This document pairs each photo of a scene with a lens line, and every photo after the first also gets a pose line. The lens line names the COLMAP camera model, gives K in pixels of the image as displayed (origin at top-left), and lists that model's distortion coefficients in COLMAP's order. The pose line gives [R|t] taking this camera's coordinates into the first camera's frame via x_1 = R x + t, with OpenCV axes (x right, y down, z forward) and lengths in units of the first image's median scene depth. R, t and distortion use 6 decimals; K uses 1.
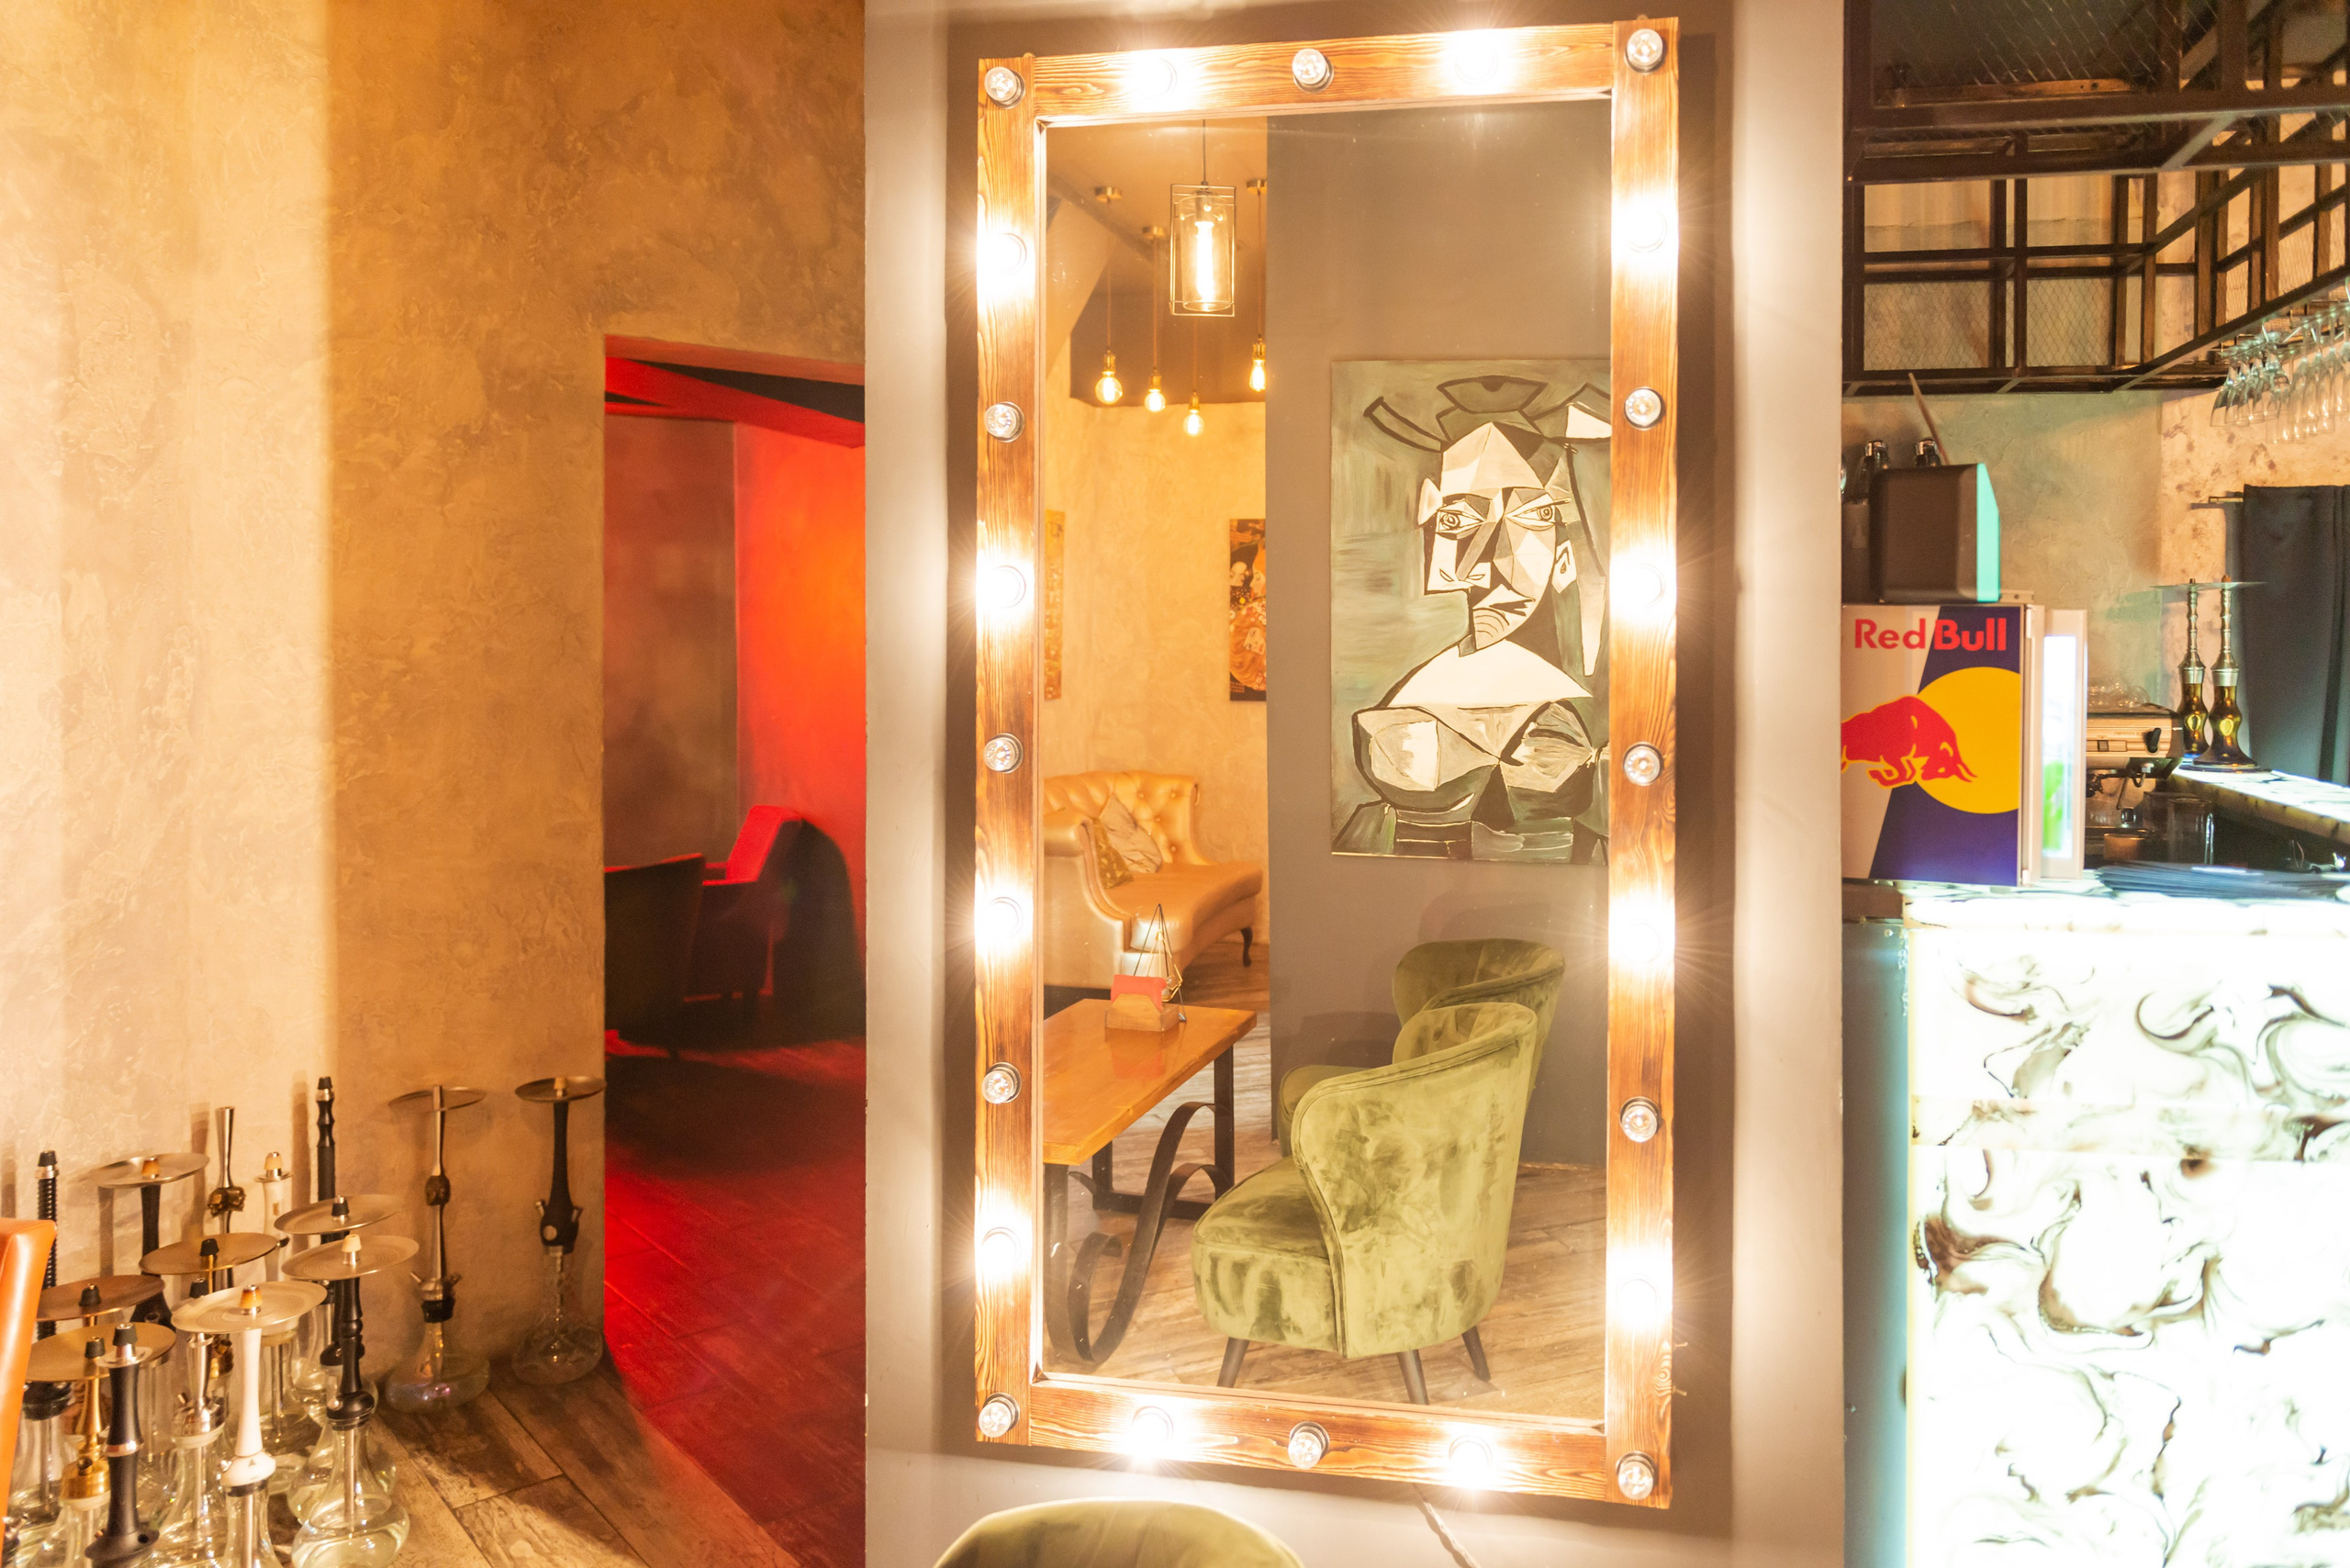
lens RADIAL K [[1668.9, 0, 1372.2], [0, 1668.9, 656.3], [0, 0, 1]] dist [0.002725, -0.005200]
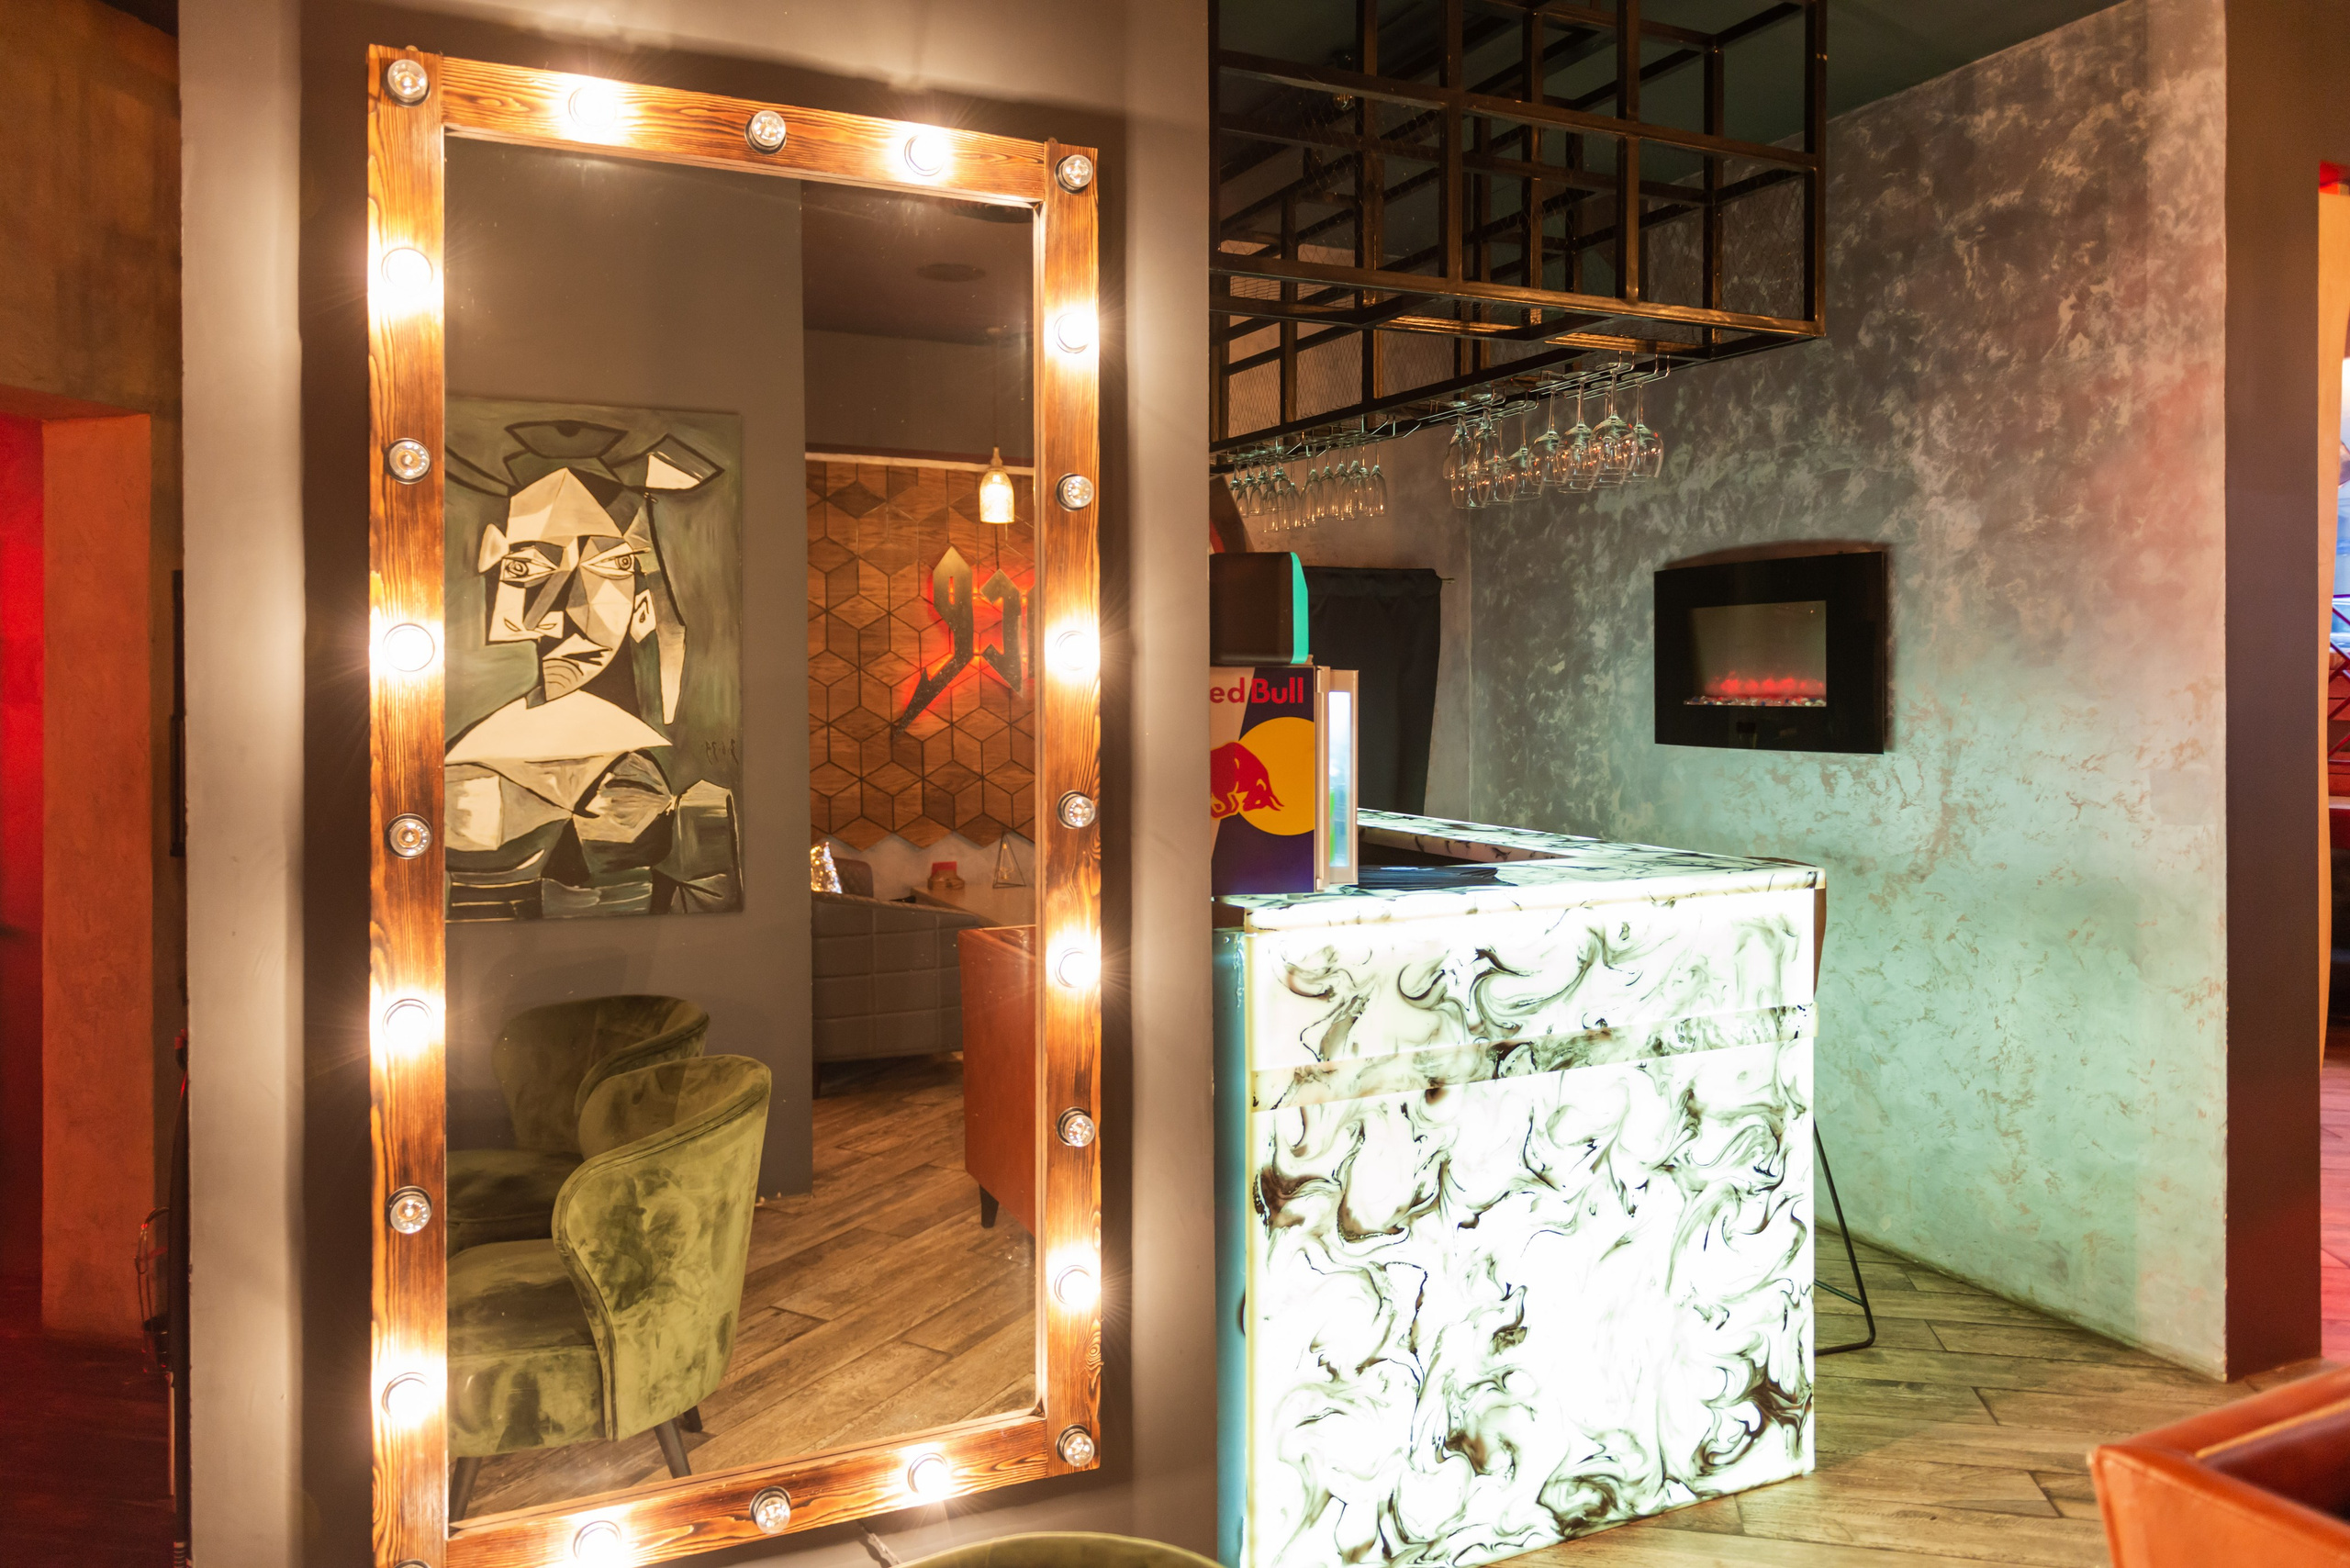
lens RADIAL K [[1618.4, 0, 1134.7], [0, 1618.4, 698.4], [0, 0, 1]] dist [0.003414, -0.002138]
pose [[0.826393, -0.014791, 0.562899, -0.400573], [0.013053, 0.999890, 0.007110, -0.017004], [-0.562942, 0.001471, 0.826495, 0.077575]]
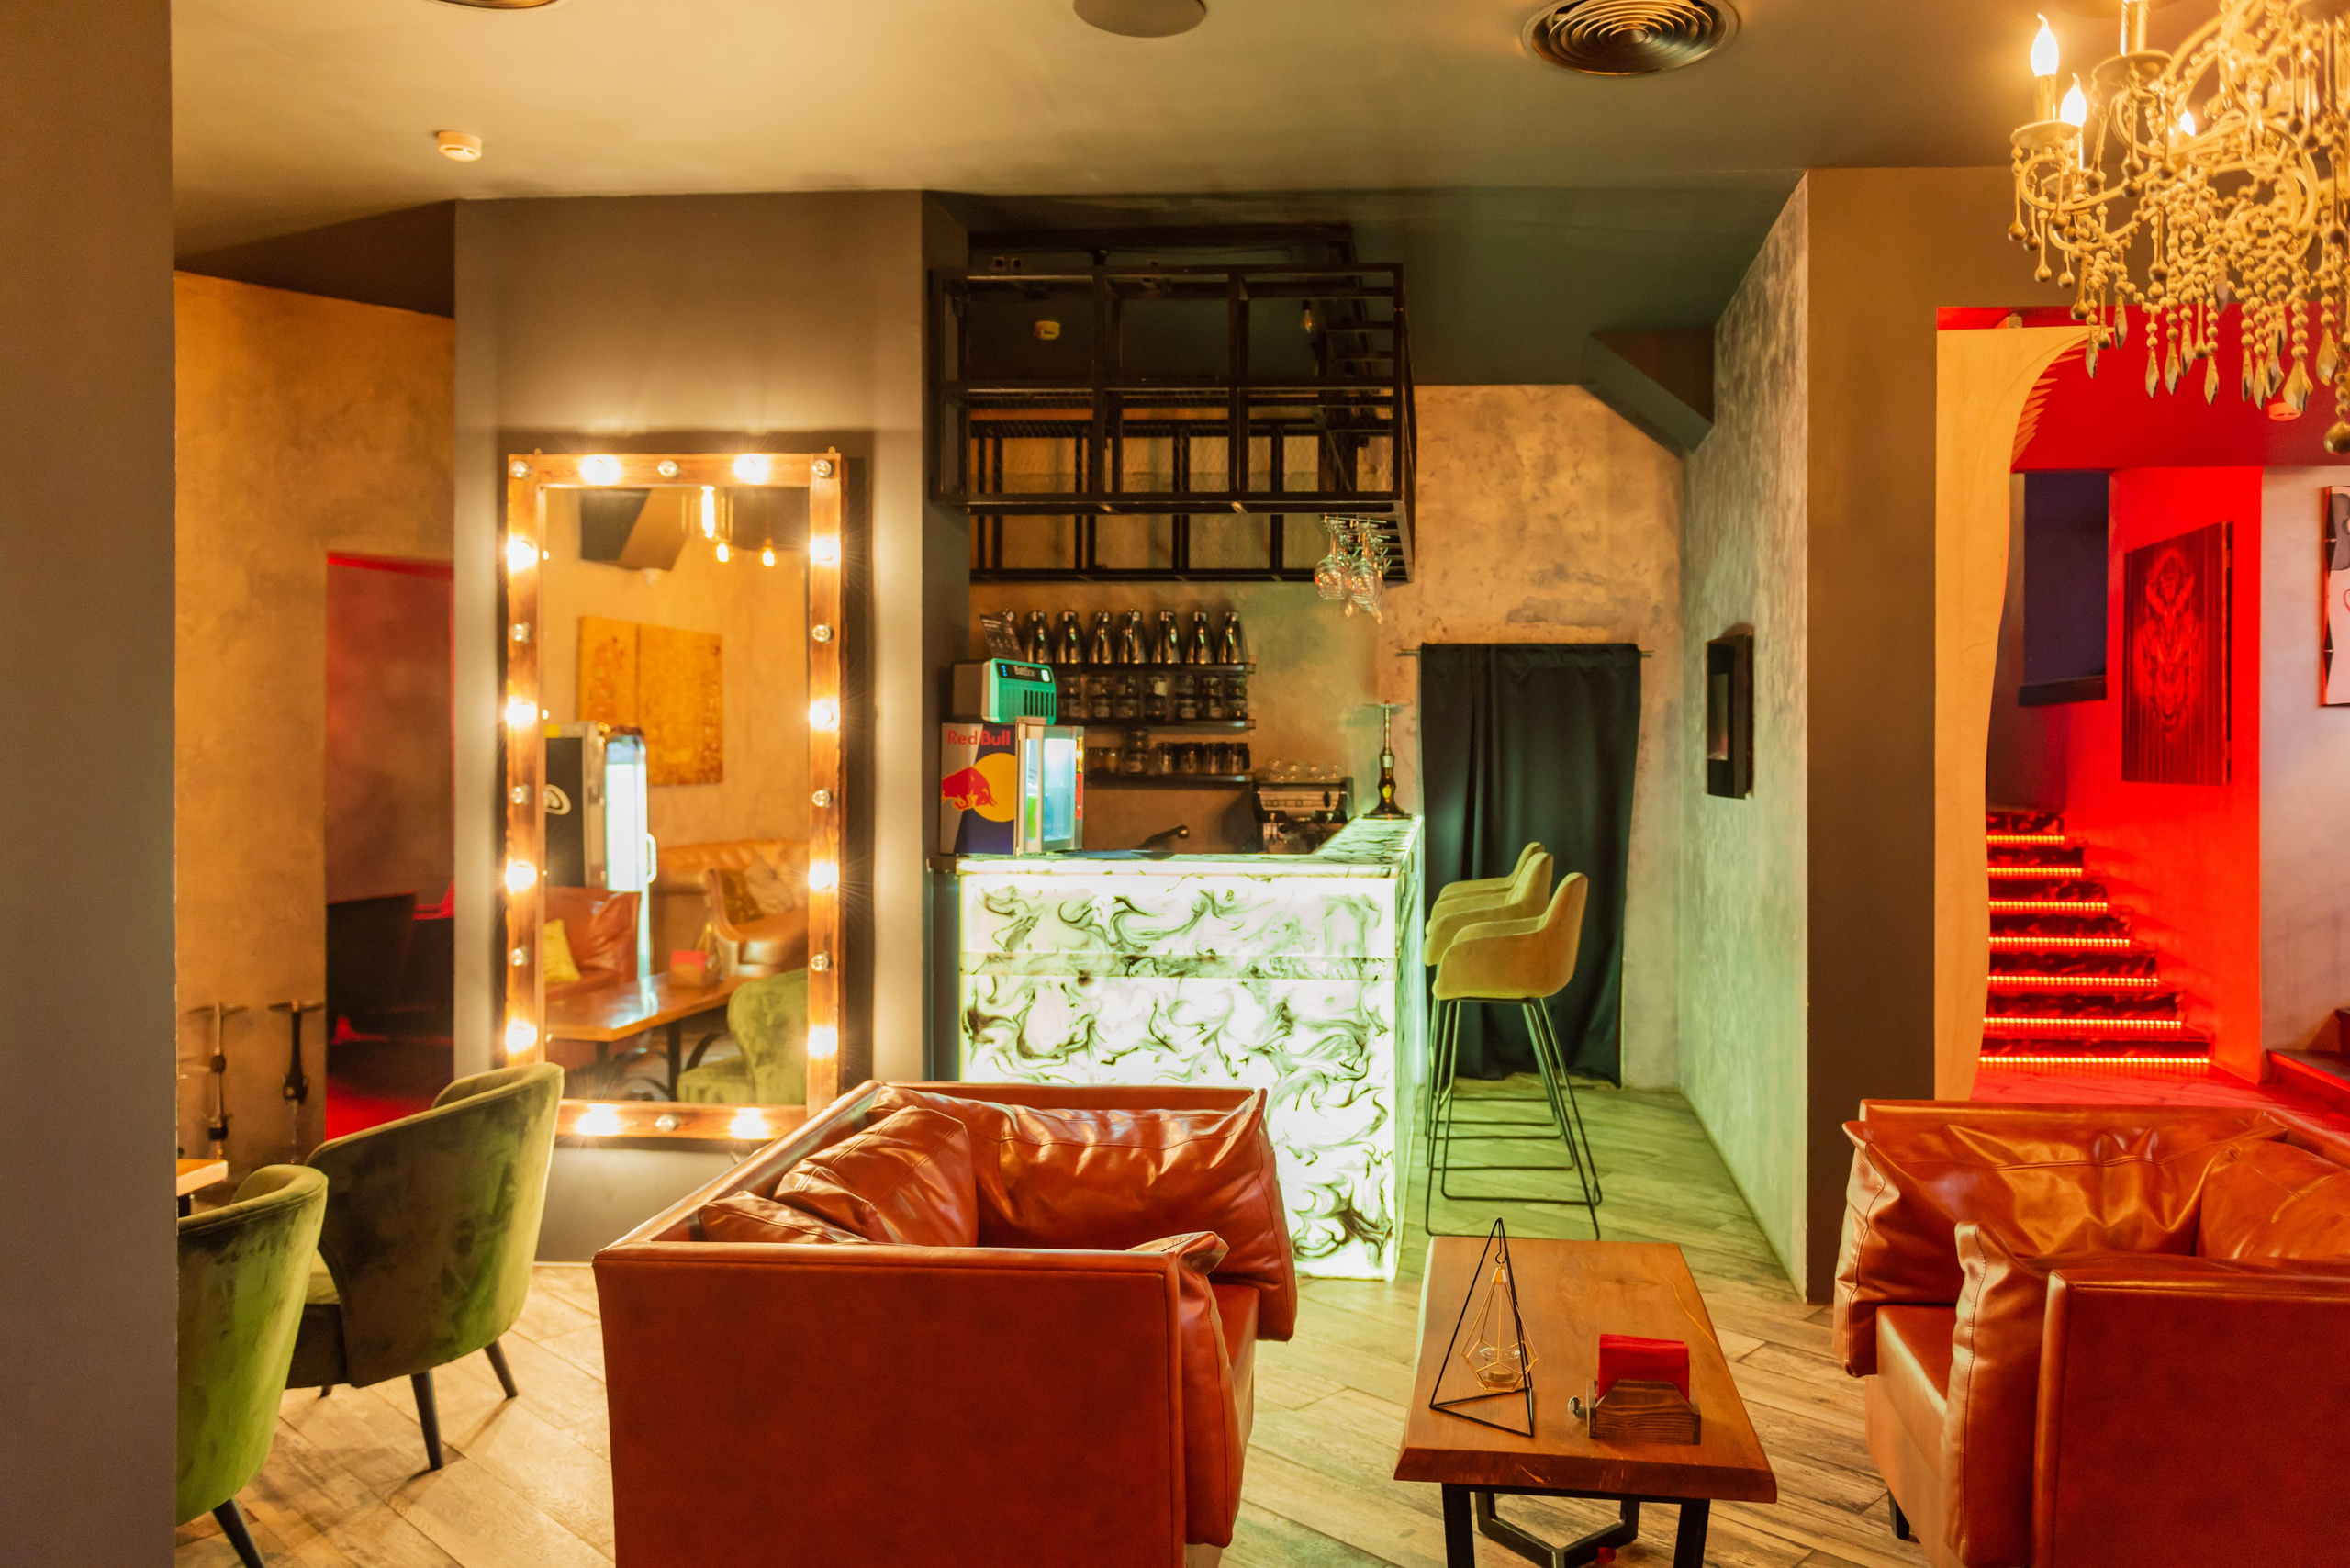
lens RADIAL K [[1618.4, 0, 1334.5], [0, 1618.4, 752.5], [0, 0, 1]] dist [0.003414, -0.002138]
pose [[0.994207, 0.001419, 0.107471, 0.573015], [-0.001438, 0.999999, 0.000093, 0.005155], [-0.107470, -0.000247, 0.994208, -1.114423]]
